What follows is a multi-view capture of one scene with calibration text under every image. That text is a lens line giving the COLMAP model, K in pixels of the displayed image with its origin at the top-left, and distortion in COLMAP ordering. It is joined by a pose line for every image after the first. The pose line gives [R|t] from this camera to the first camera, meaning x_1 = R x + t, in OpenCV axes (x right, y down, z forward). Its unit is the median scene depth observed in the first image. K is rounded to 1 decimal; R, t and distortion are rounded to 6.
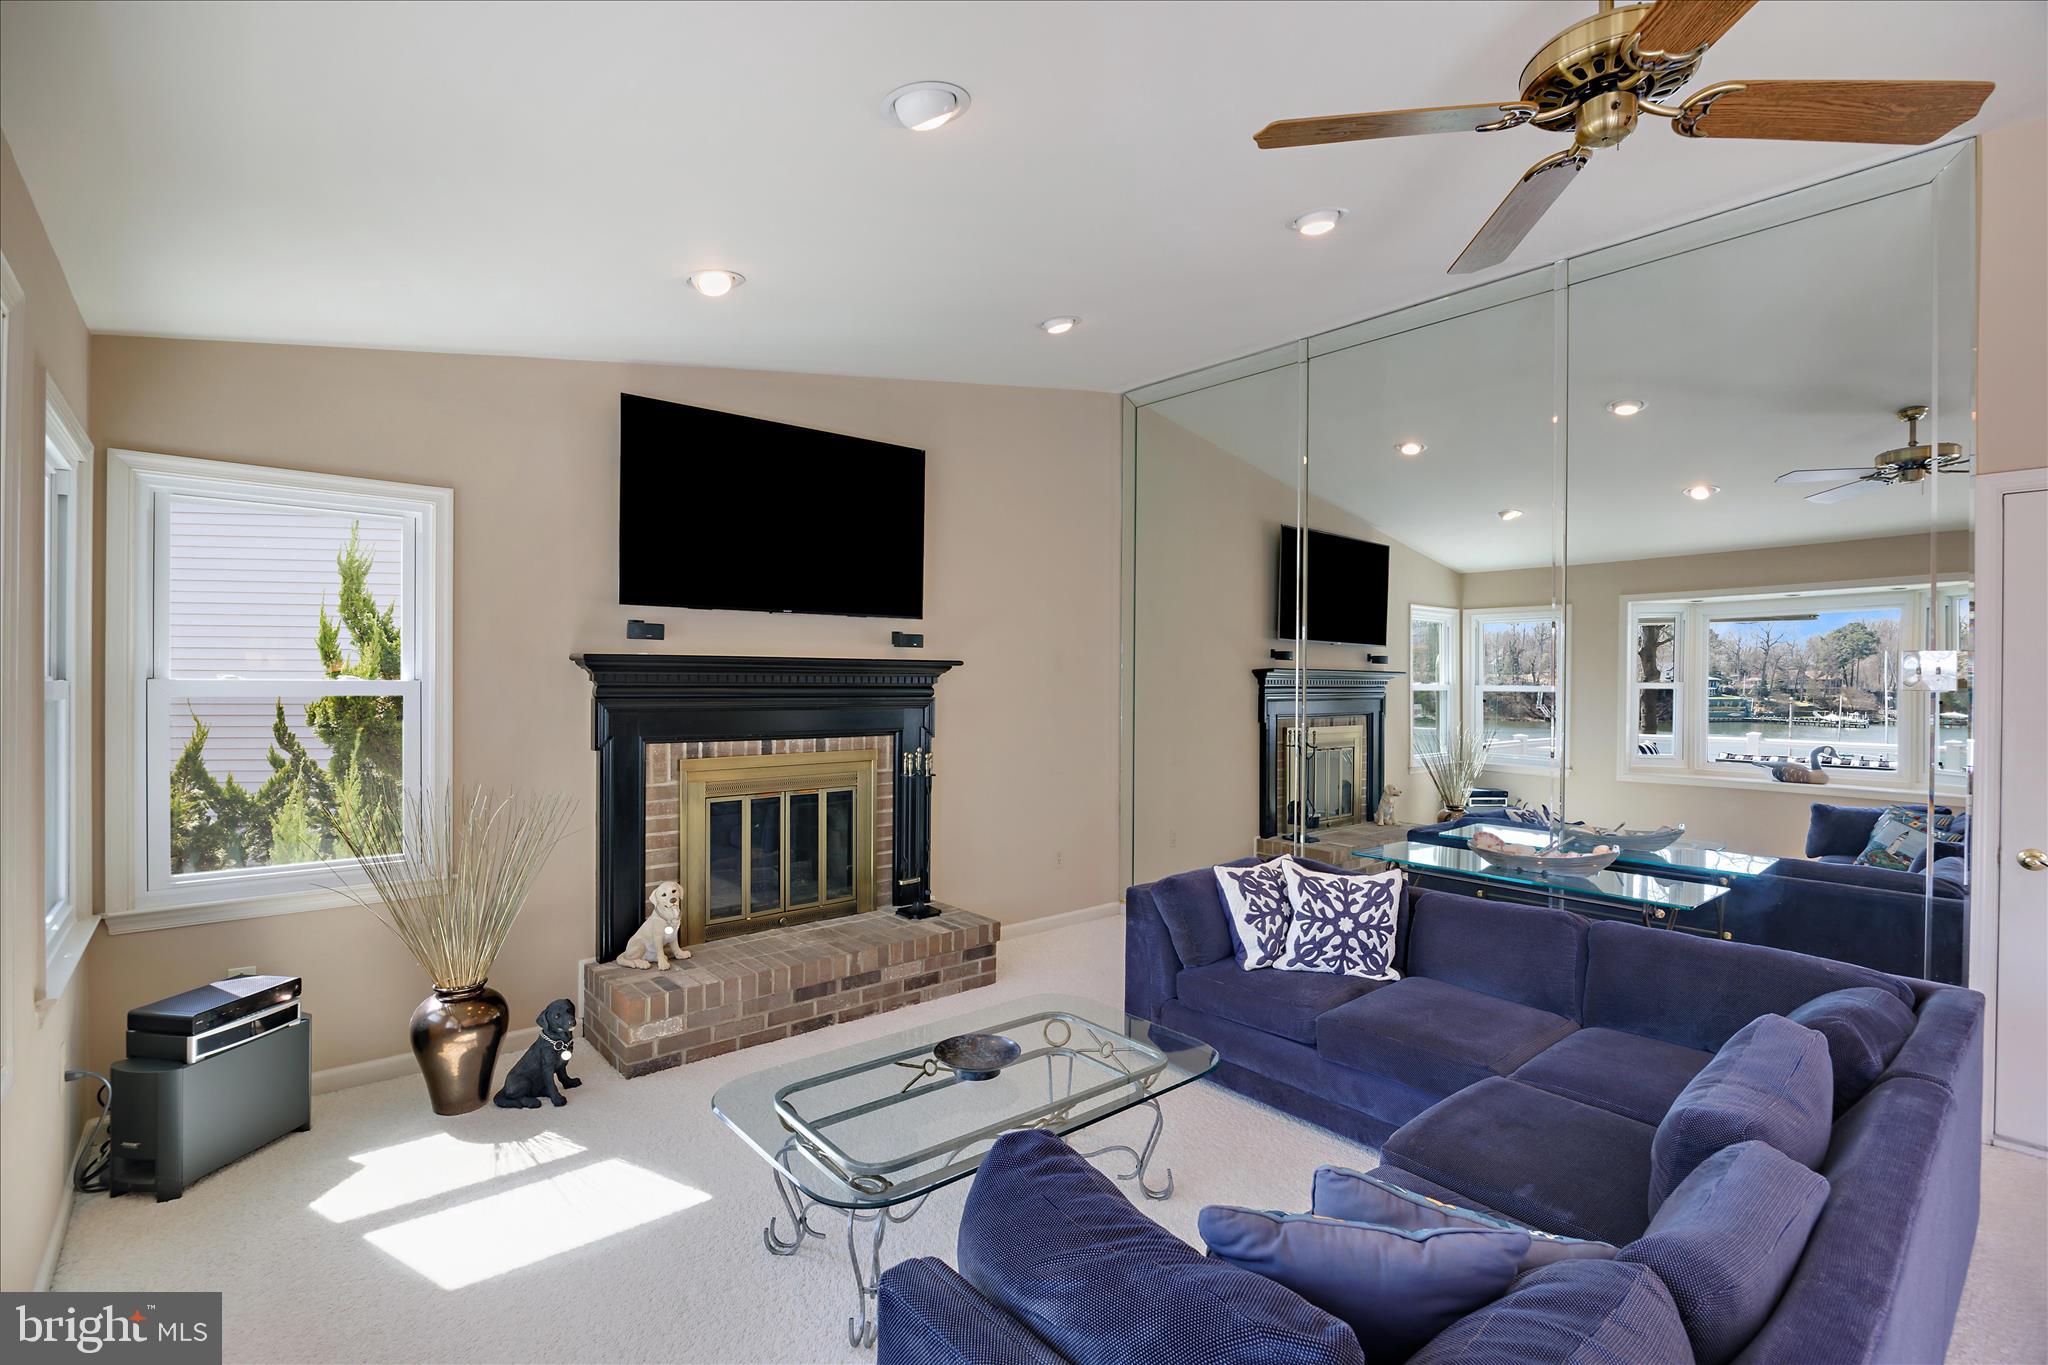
lens RADIAL K [[937.5, 0, 1027.3], [0, 937.5, 683.7], [0, 0, 1]] dist [-0.012335, -0.000667]
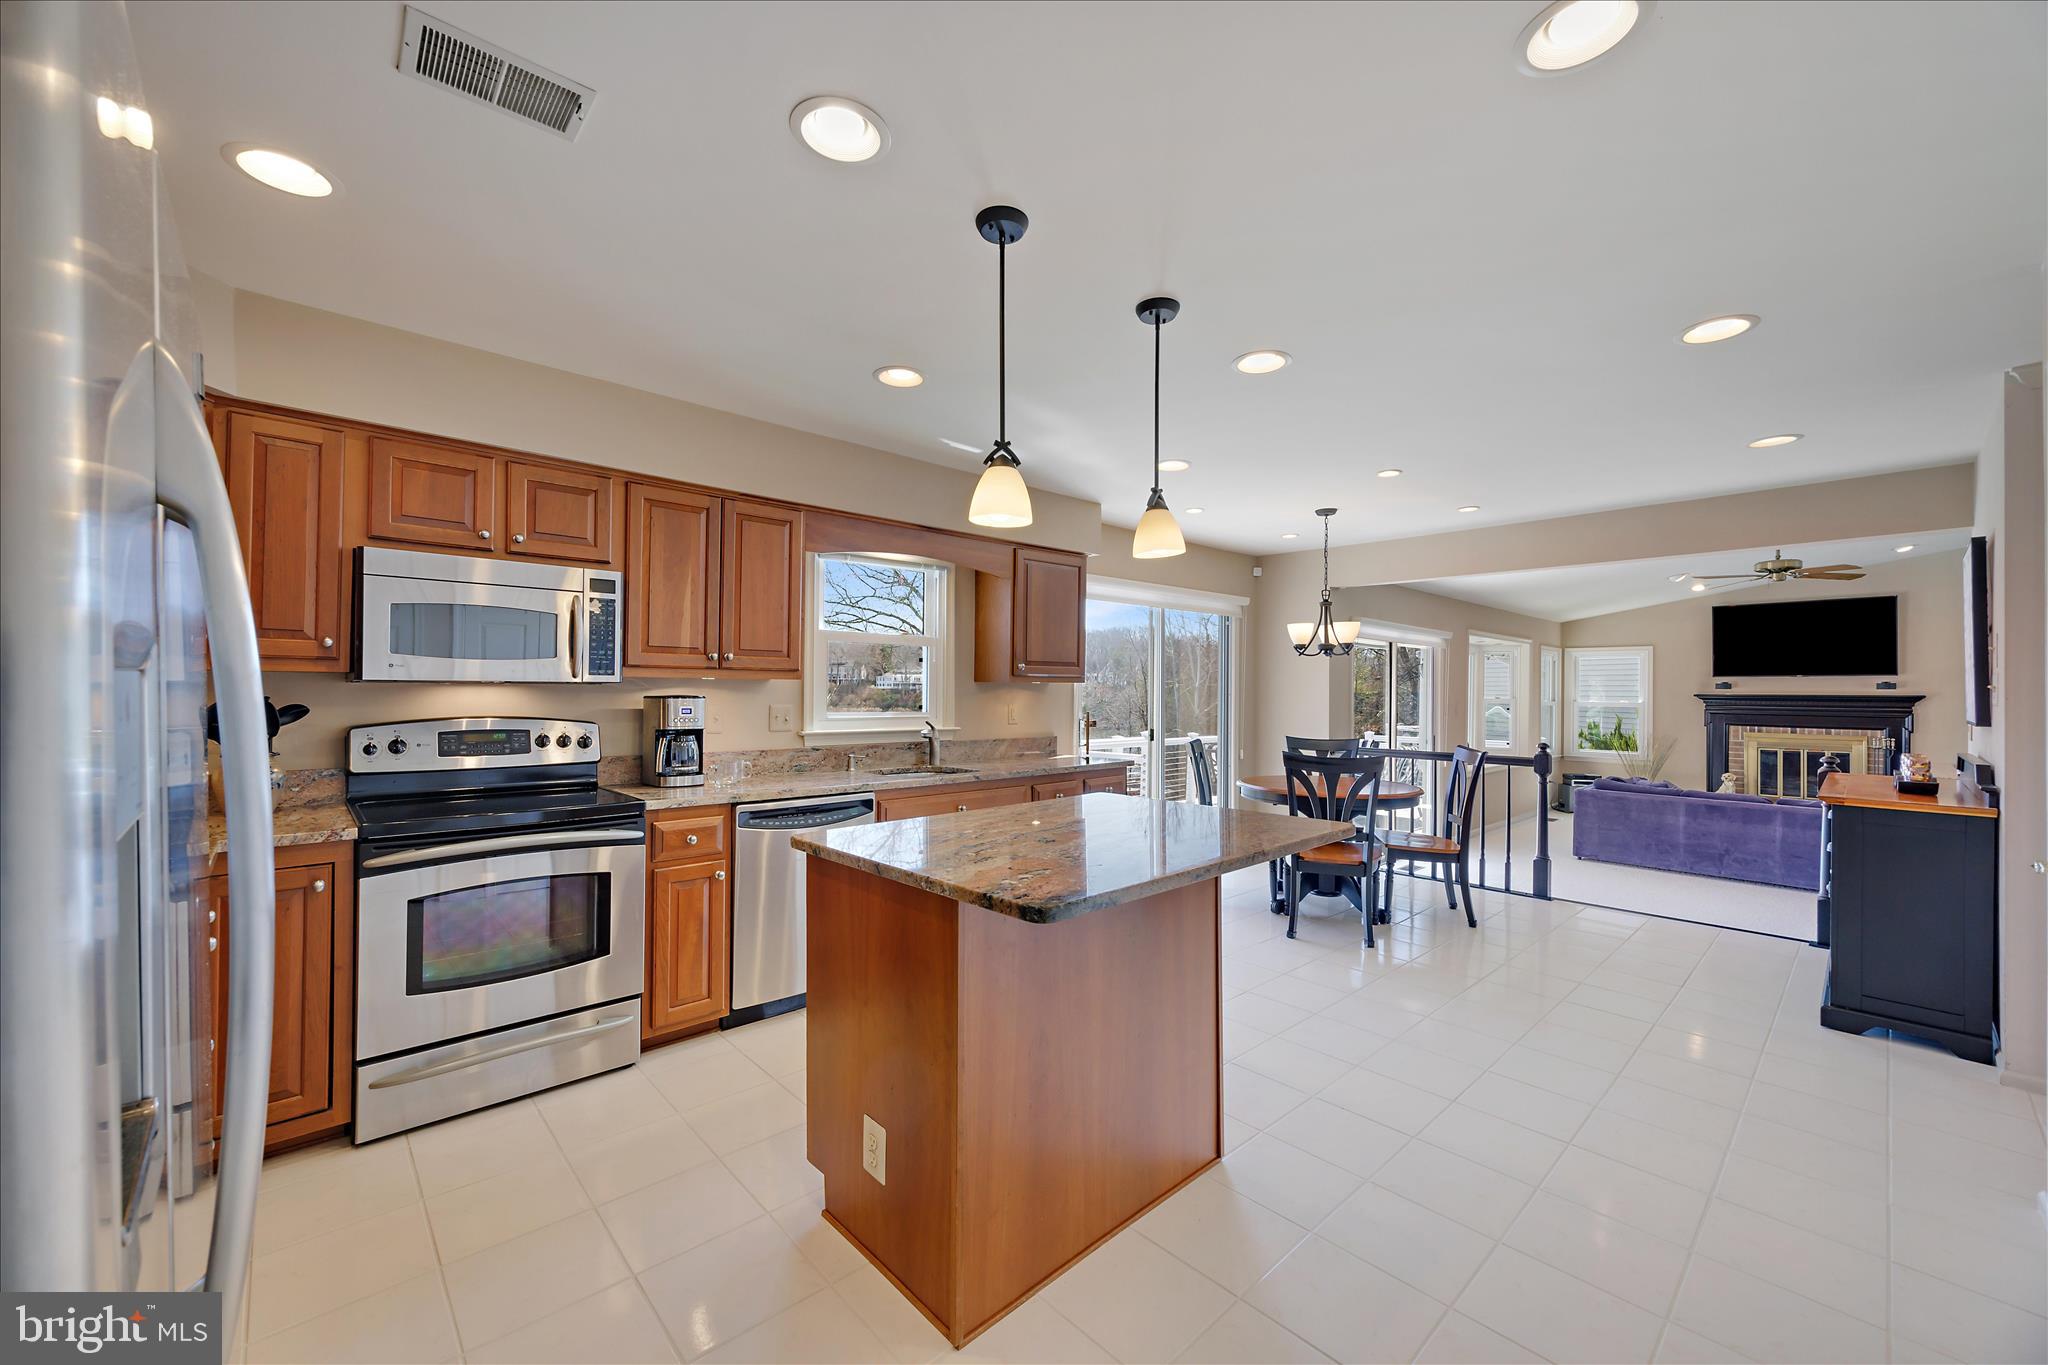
lens RADIAL K [[796.0, 0, 1016.8], [0, 796.0, 685.8], [0, 0, 1]] dist [0.004857, -0.001256]
pose [[0.032580, -0.012991, -0.999385, 2.015025], [-0.011335, 0.999846, -0.013367, 0.000194], [0.999405, 0.011764, 0.032427, -1.281021]]
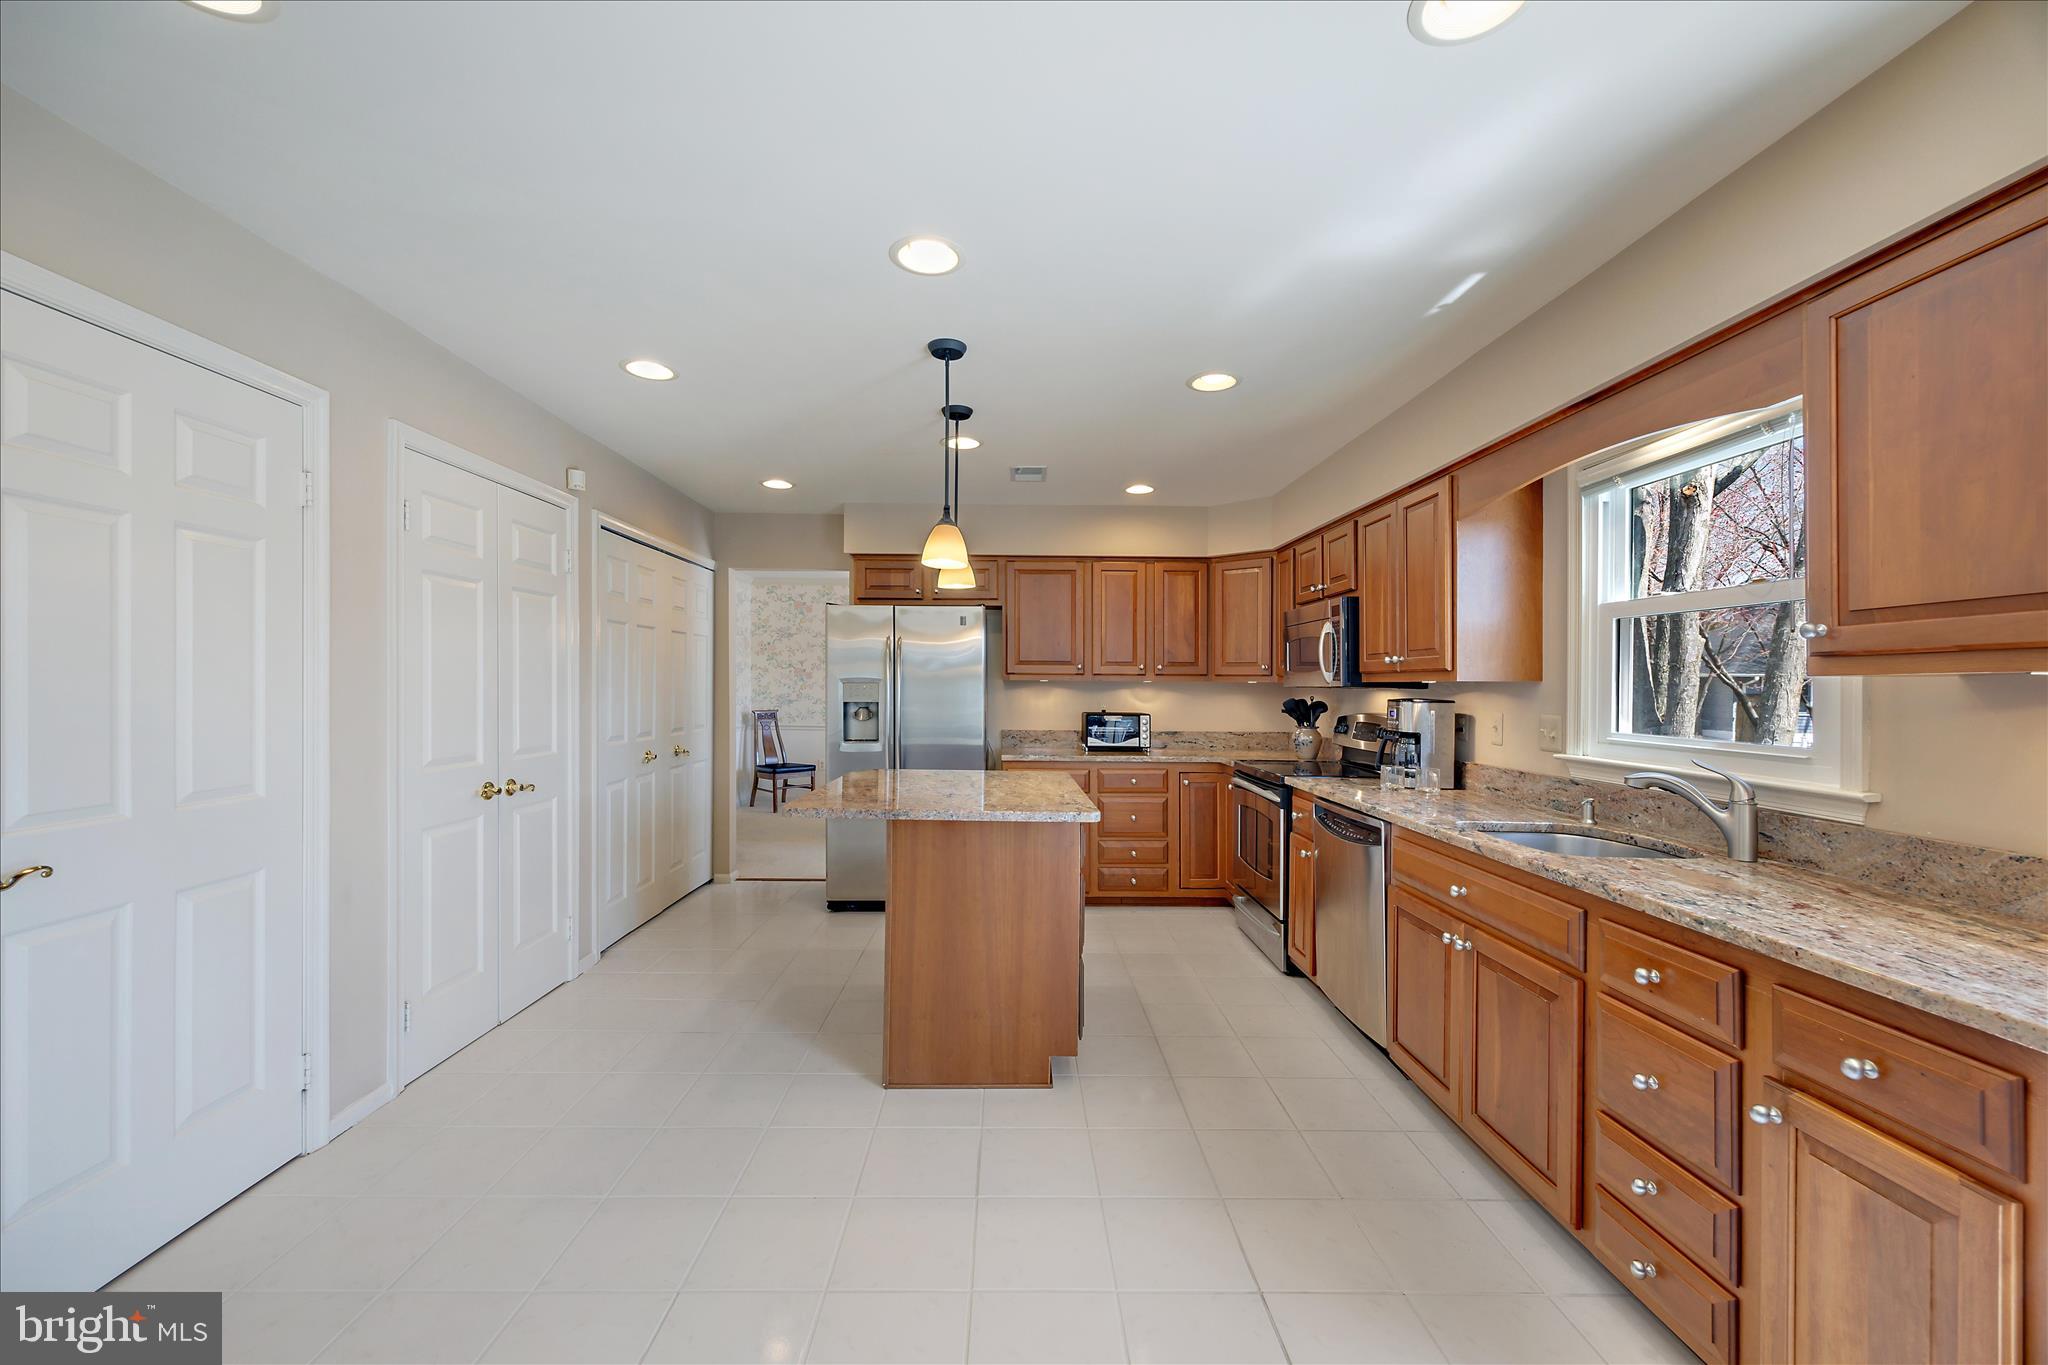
lens RADIAL K [[796.0, 0, 1017.9], [0, 796.0, 683.8], [0, 0, 1]] dist [0.004857, -0.001256]
pose [[-0.768460, -0.016439, 0.639687, 0.895051], [-0.016350, 0.999848, 0.006053, -0.011586], [-0.639689, -0.005807, -0.768612, -0.648203]]
